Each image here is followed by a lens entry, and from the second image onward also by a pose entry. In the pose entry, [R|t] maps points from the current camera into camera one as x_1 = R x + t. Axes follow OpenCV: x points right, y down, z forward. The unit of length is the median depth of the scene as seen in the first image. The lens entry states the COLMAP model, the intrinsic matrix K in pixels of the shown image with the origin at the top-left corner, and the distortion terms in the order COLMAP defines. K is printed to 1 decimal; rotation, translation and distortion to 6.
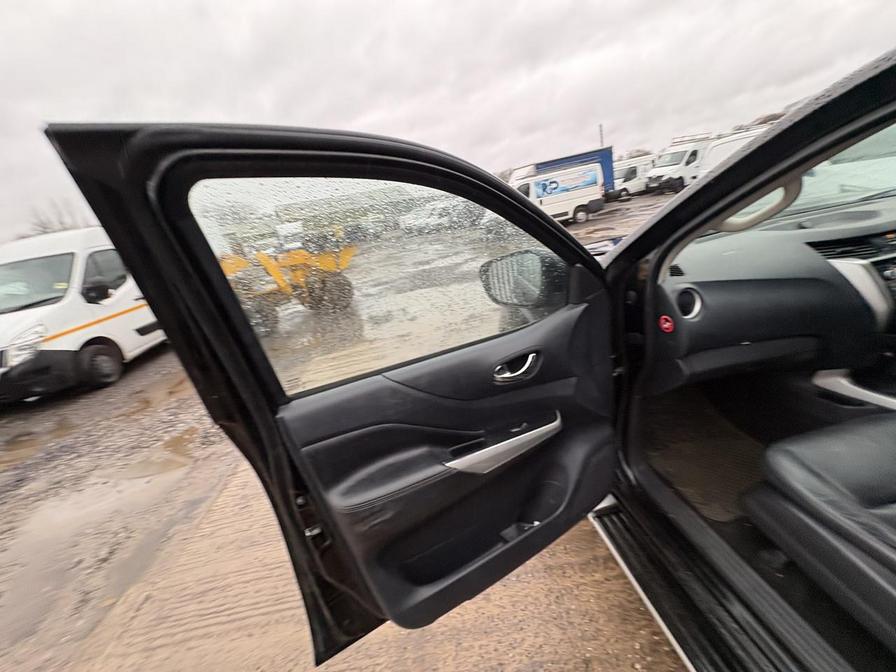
lens RADIAL K [[356.1, 0, 450.2], [0, 356.1, 340.2], [0, 0, 1]] dist [0.000606, 0.000170]
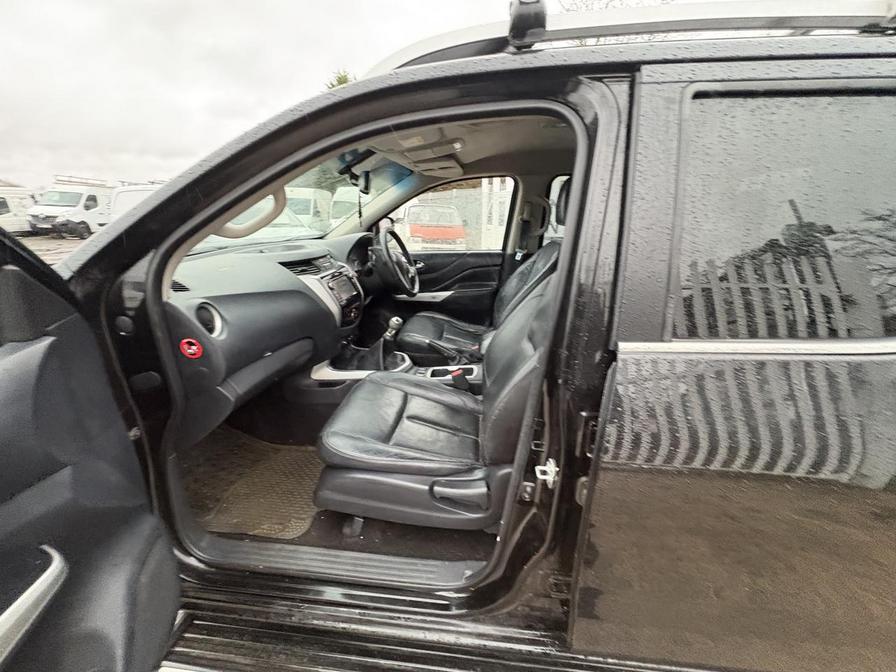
lens RADIAL K [[356.1, 0, 442.7], [0, 356.1, 338.6], [0, 0, 1]] dist [0.000606, 0.000170]
pose [[0.245805, -0.138340, 0.959397, -0.020942], [0.288202, 0.955433, 0.063929, 0.044740], [-0.925484, 0.260786, 0.274720, 0.244997]]
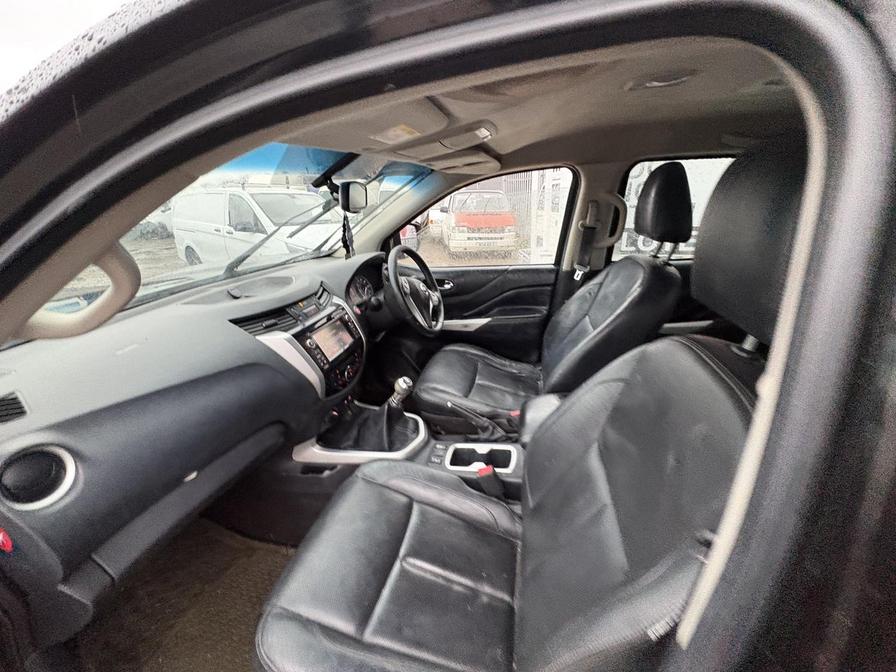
lens RADIAL K [[356.1, 0, 443.8], [0, 356.1, 340.6], [0, 0, 1]] dist [0.000606, 0.000170]
pose [[0.372963, -0.179686, 0.910281, 0.421063], [0.296464, 0.952719, 0.066595, -0.135090], [-0.879209, 0.245028, 0.408599, 0.232223]]
